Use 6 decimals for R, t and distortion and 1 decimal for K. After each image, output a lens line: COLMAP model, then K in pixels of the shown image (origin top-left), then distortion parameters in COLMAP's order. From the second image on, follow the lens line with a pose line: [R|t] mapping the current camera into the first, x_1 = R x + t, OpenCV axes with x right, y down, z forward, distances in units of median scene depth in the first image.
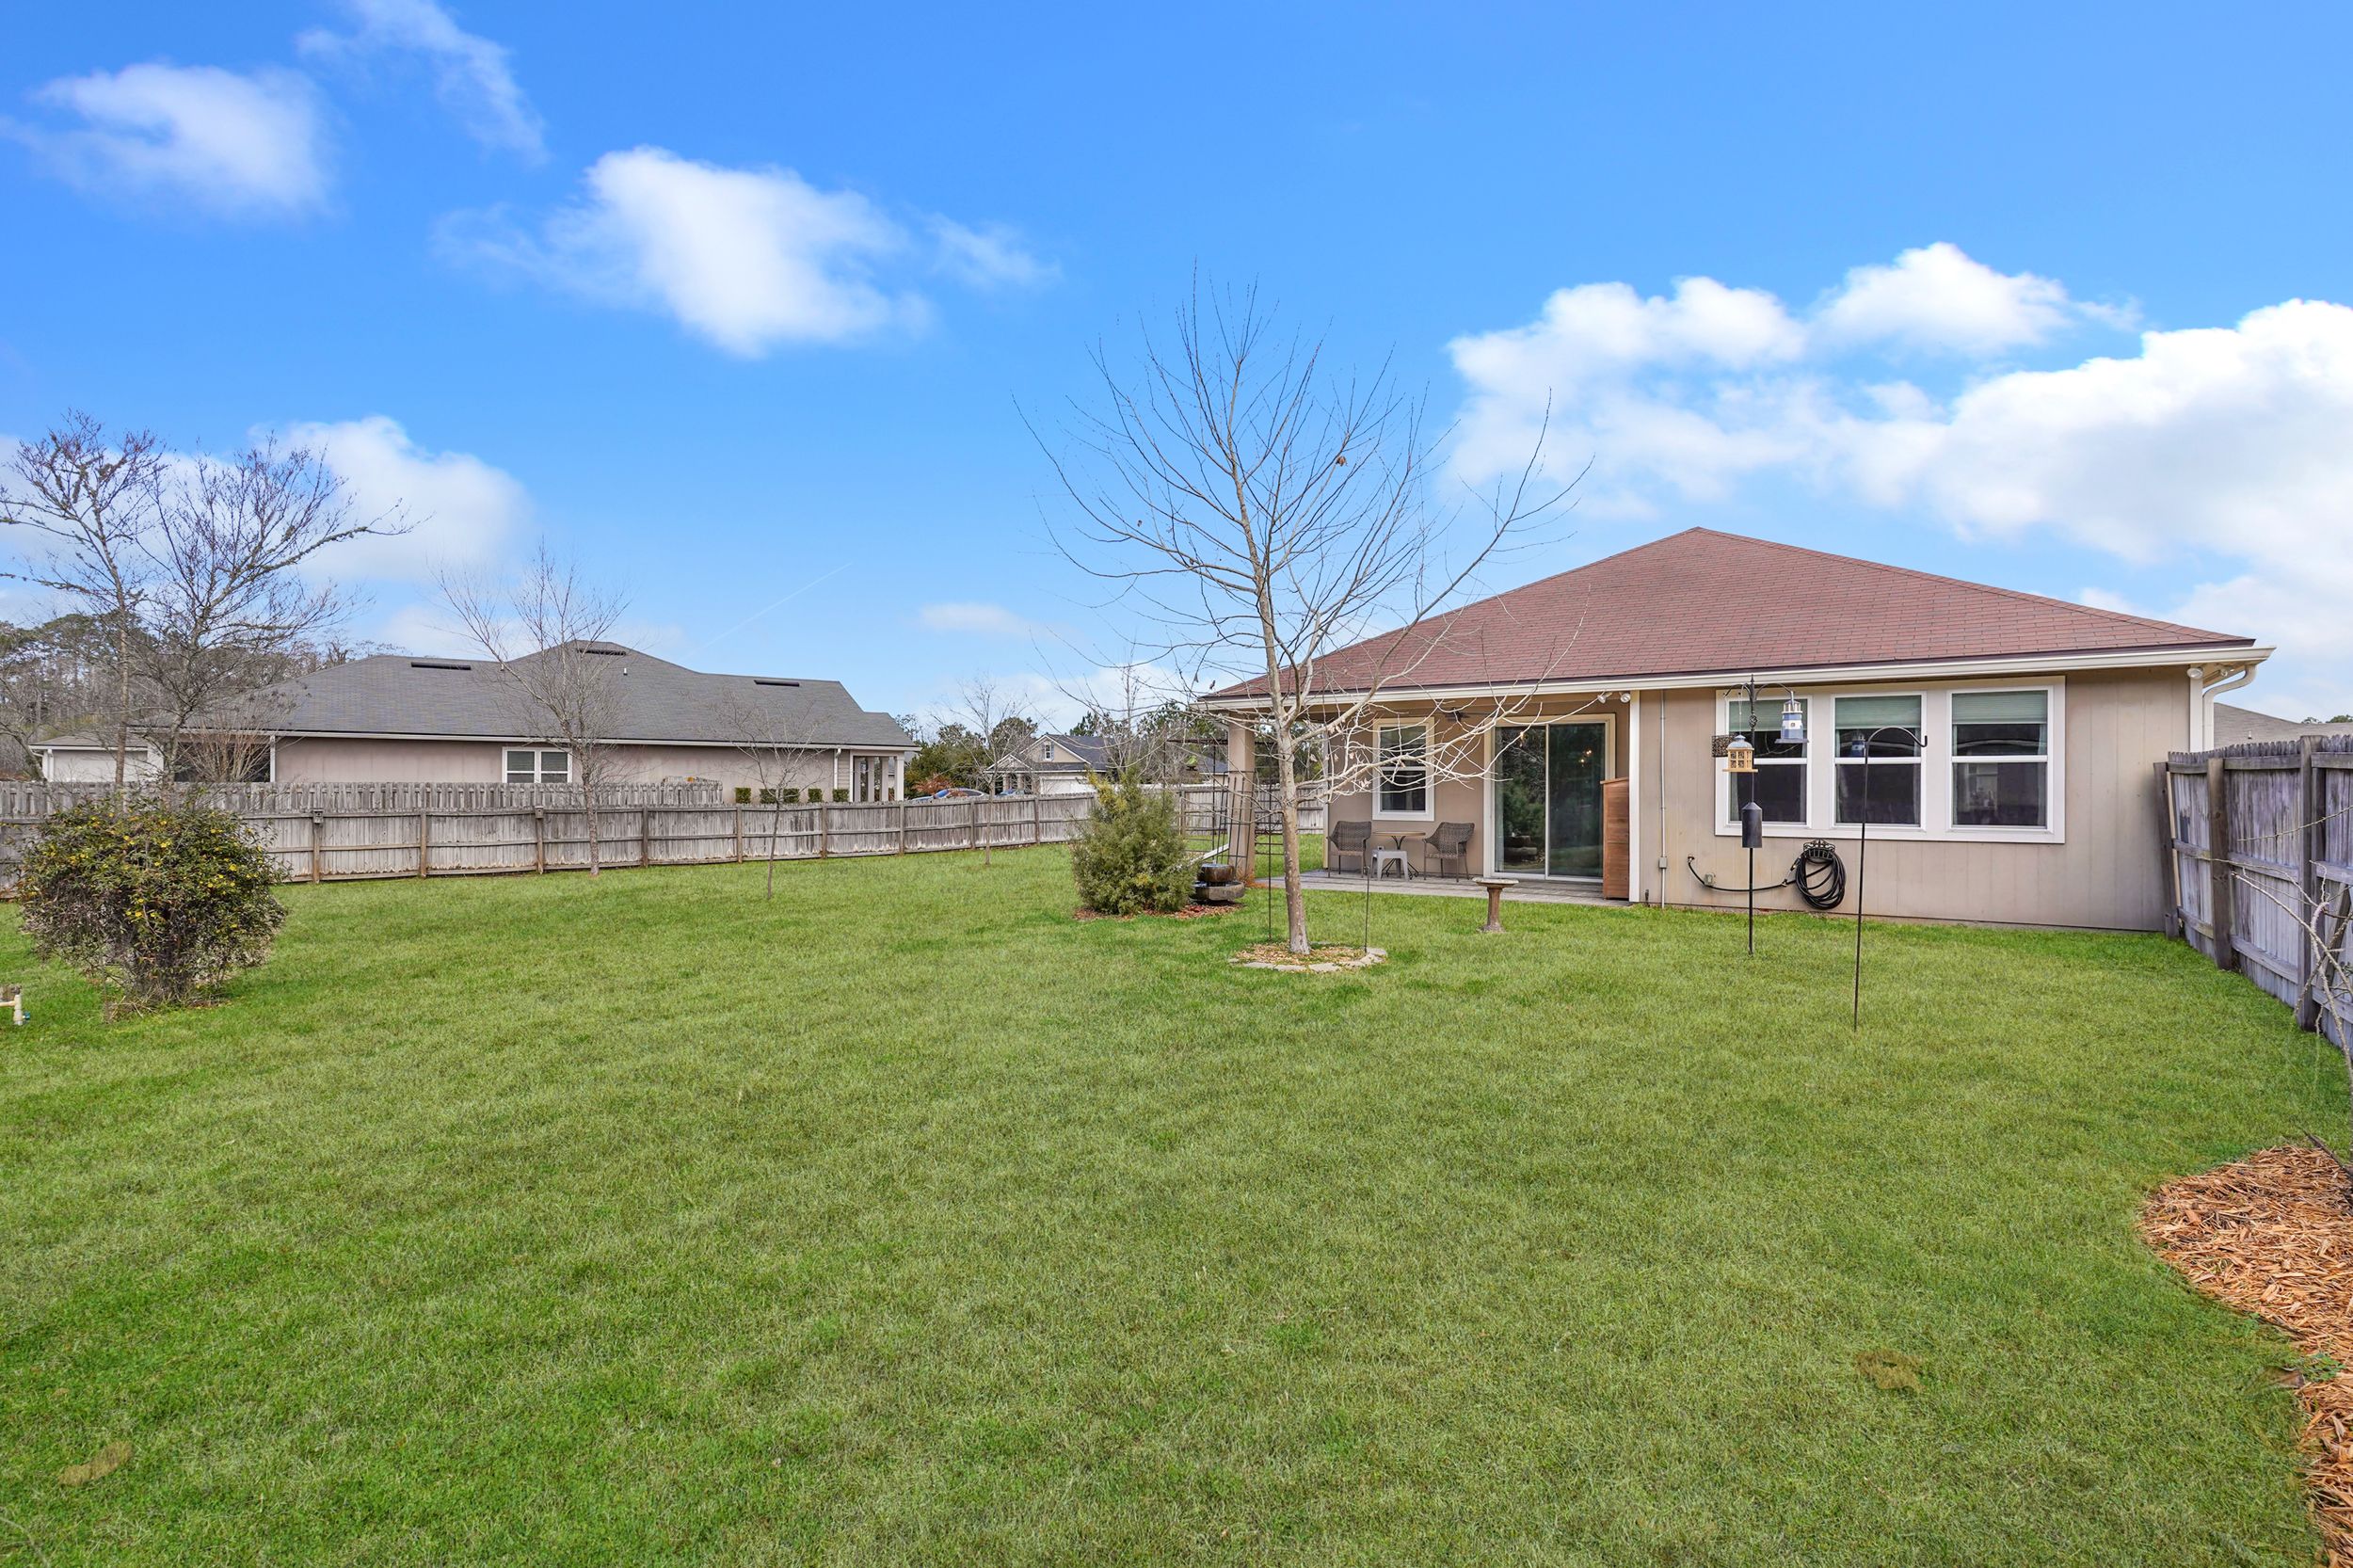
lens RADIAL K [[1139.2, 0, 1180.5], [0, 1139.2, 781.2], [0, 0, 1]] dist [-0.003523, 0.001304]
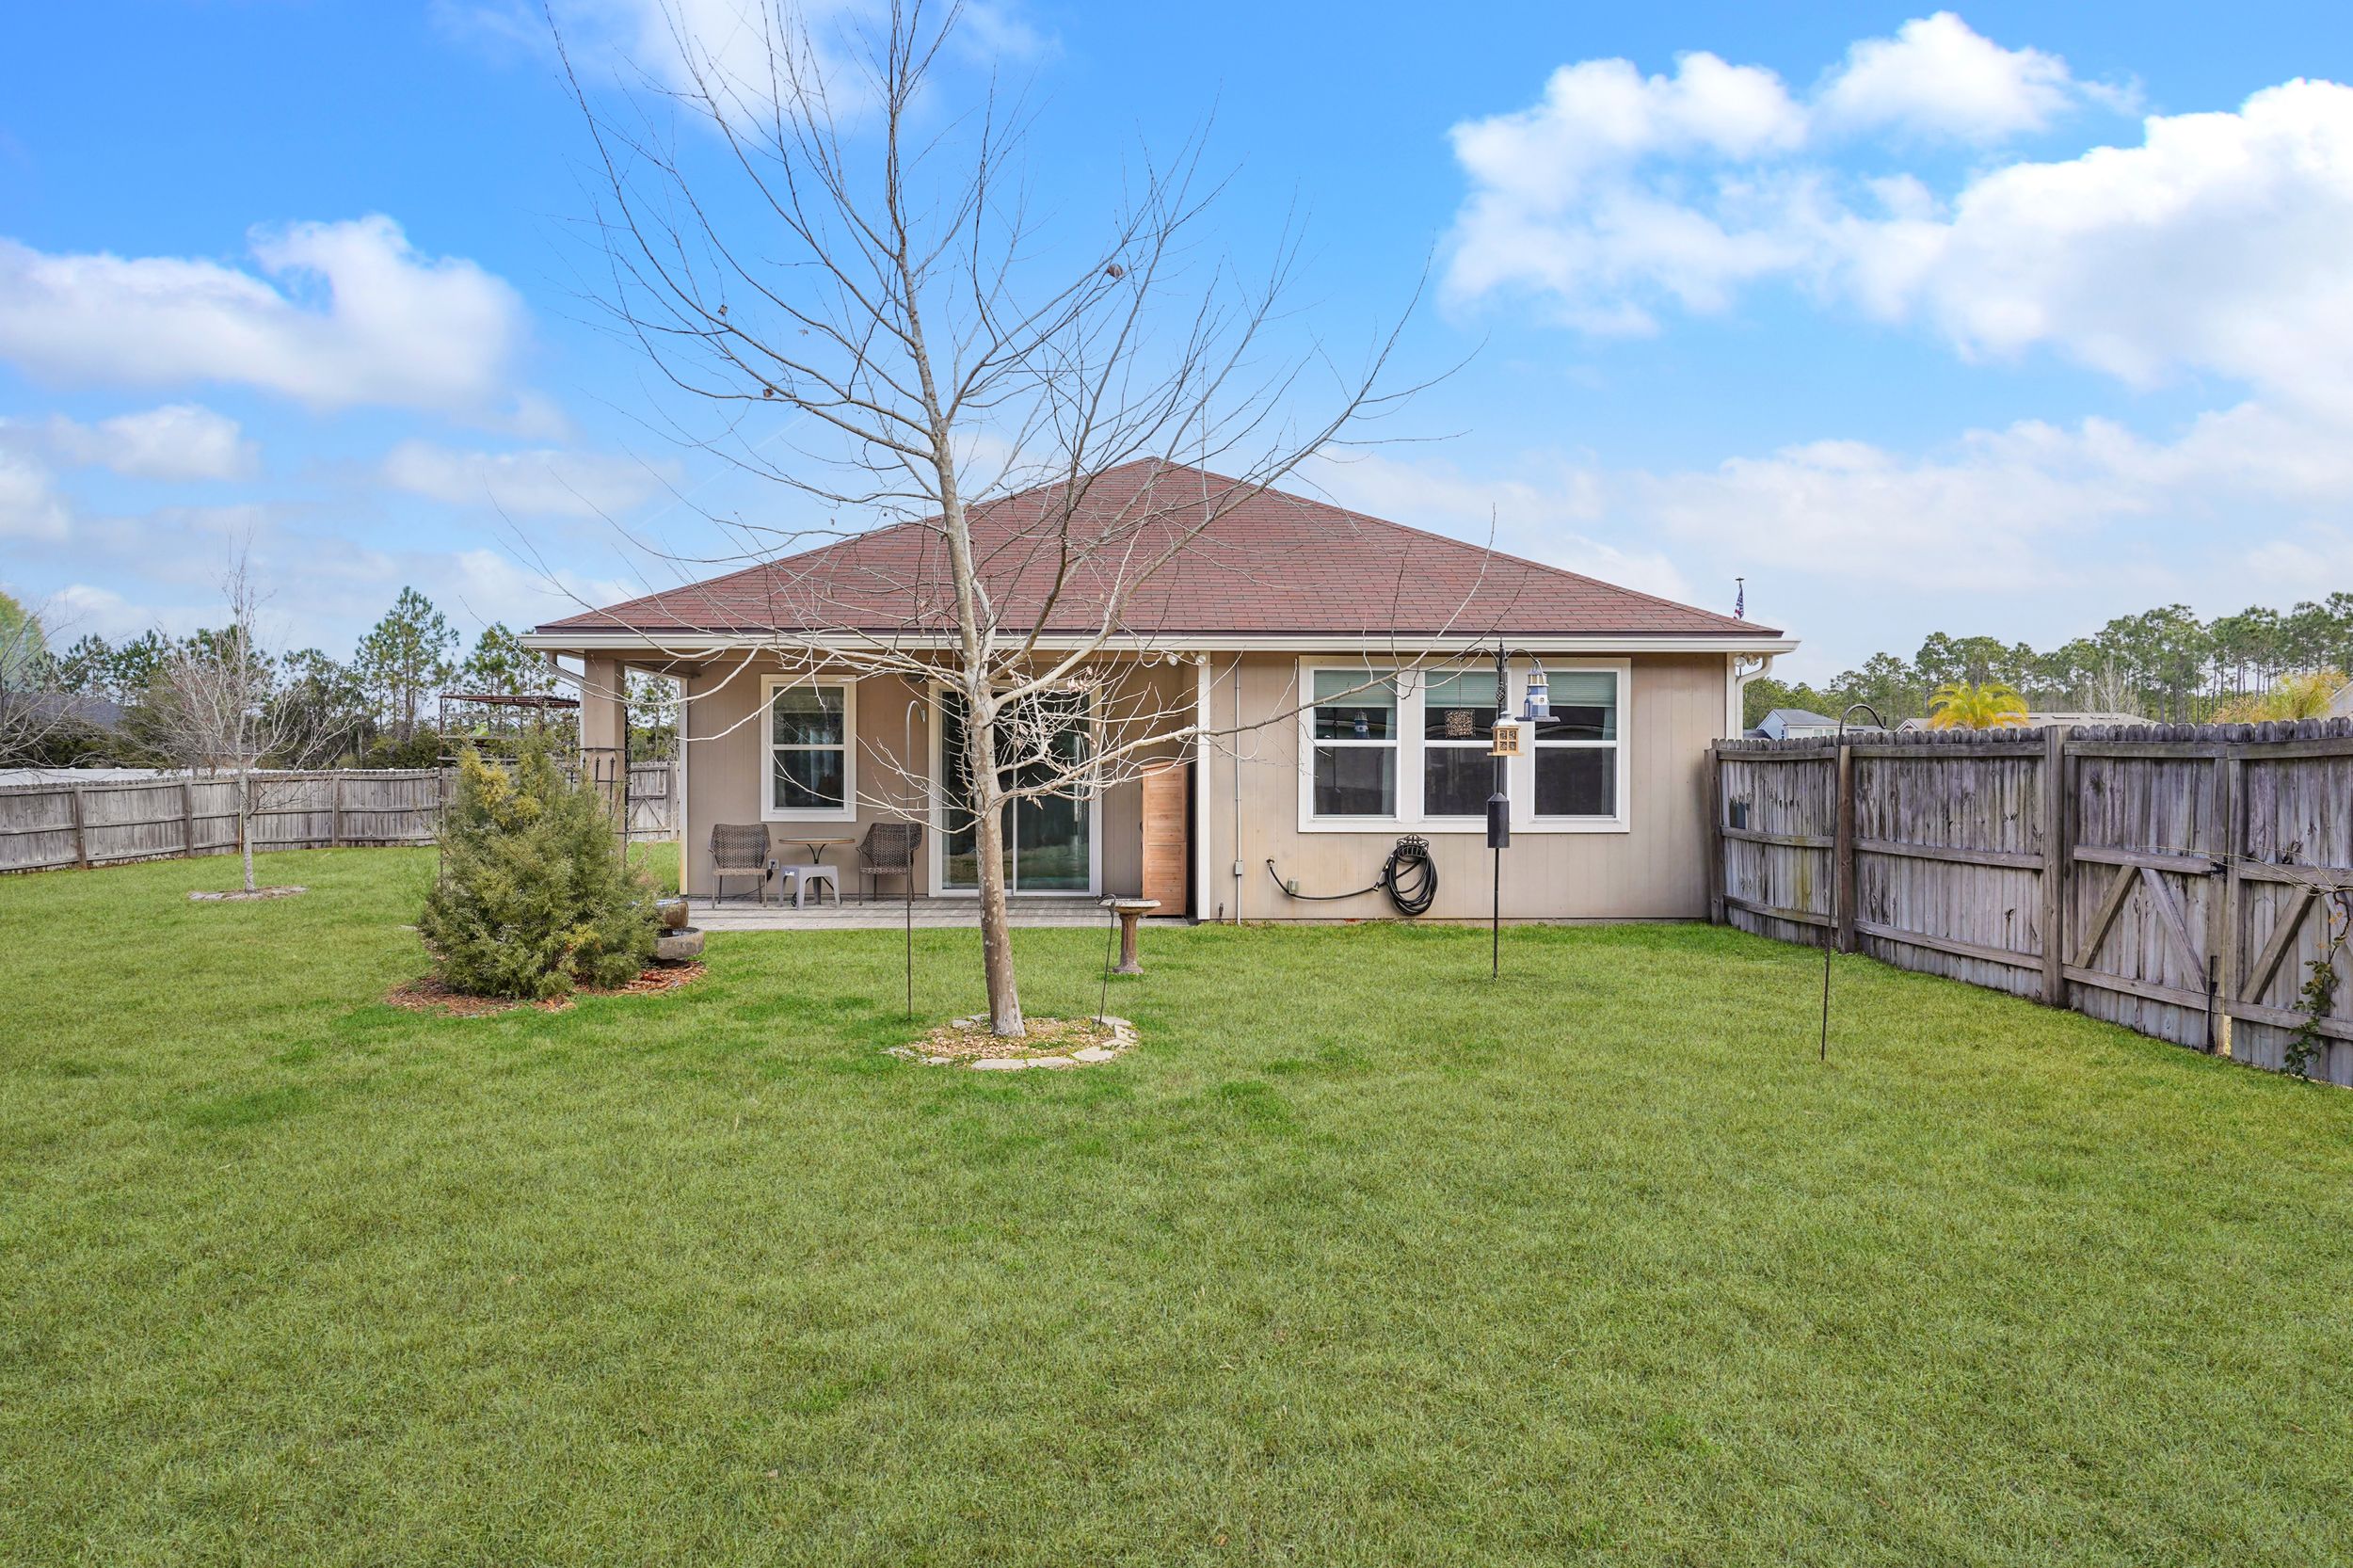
lens RADIAL K [[1446.7, 0, 1161.7], [0, 1446.7, 780.5], [0, 0, 1]] dist [0.002004, -0.001965]
pose [[0.791462, -0.003830, 0.611207, -0.259161], [-0.002941, 0.999945, 0.010073, -0.000053], [-0.611212, -0.009770, 0.791407, 0.247889]]
